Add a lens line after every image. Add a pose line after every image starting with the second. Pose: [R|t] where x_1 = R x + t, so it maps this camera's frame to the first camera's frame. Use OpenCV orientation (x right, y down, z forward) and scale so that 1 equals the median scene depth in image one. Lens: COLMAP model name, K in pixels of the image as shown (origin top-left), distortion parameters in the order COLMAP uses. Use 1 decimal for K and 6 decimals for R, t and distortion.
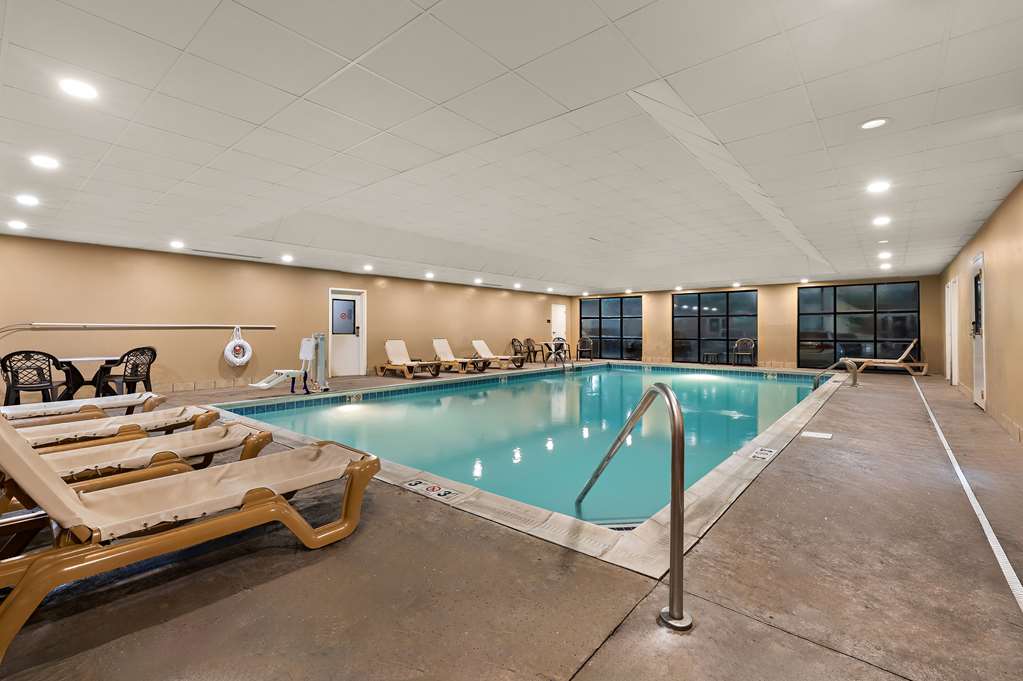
lens RADIAL K [[453.4, 0, 526.5], [0, 453.4, 332.6], [0, 0, 1]] dist [-0.000193, 0.000014]
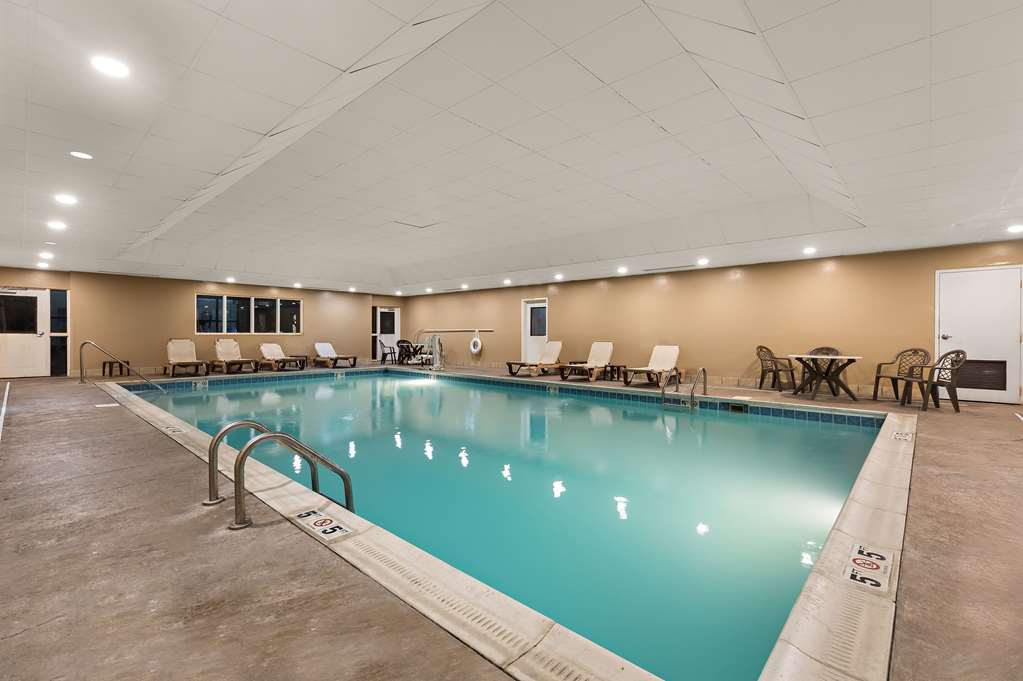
lens RADIAL K [[453.4, 0, 526.5], [0, 453.4, 332.6], [0, 0, 1]] dist [-0.000193, 0.000014]
pose [[-0.044881, 0.000167, -0.998992, 0.779982], [-0.001251, 0.999999, 0.000223, -0.004016], [0.998992, 0.001259, -0.044880, 0.965254]]
